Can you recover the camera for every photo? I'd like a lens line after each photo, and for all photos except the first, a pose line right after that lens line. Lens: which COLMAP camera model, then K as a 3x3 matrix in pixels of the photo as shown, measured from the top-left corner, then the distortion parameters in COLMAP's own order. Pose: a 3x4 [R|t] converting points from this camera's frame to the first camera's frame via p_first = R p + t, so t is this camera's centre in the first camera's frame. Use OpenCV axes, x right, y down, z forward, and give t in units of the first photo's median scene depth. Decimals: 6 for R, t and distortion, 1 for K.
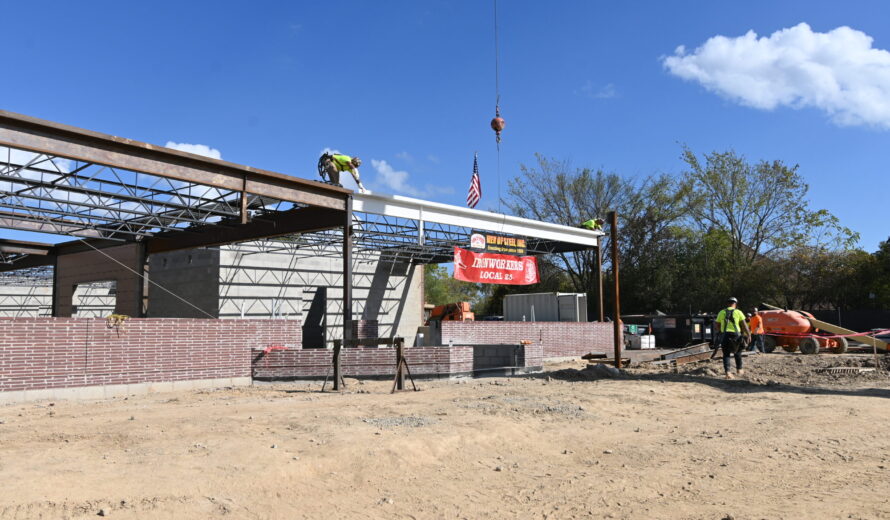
lens RADIAL K [[736.0, 0, 445.0], [0, 736.0, 260.0], [0, 0, 1]] dist [-0.000058, -0.002638]
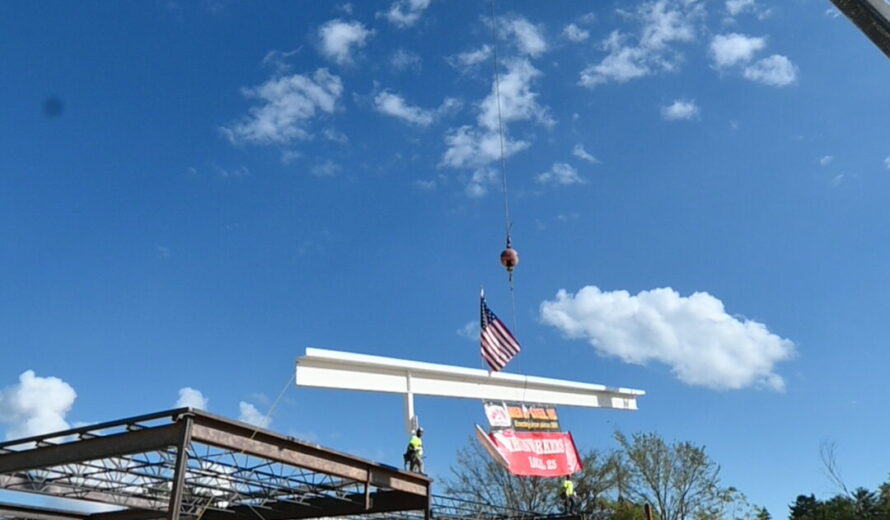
lens RADIAL K [[693.8, 0, 445.0], [0, 693.8, 260.0], [0, 0, 1]] dist [0.001522, 0.004914]
pose [[0.989179, 0.070001, 0.128934, -0.177731], [-0.020640, 0.936490, -0.350086, -0.020173], [-0.145252, 0.343637, 0.927802, -0.124493]]
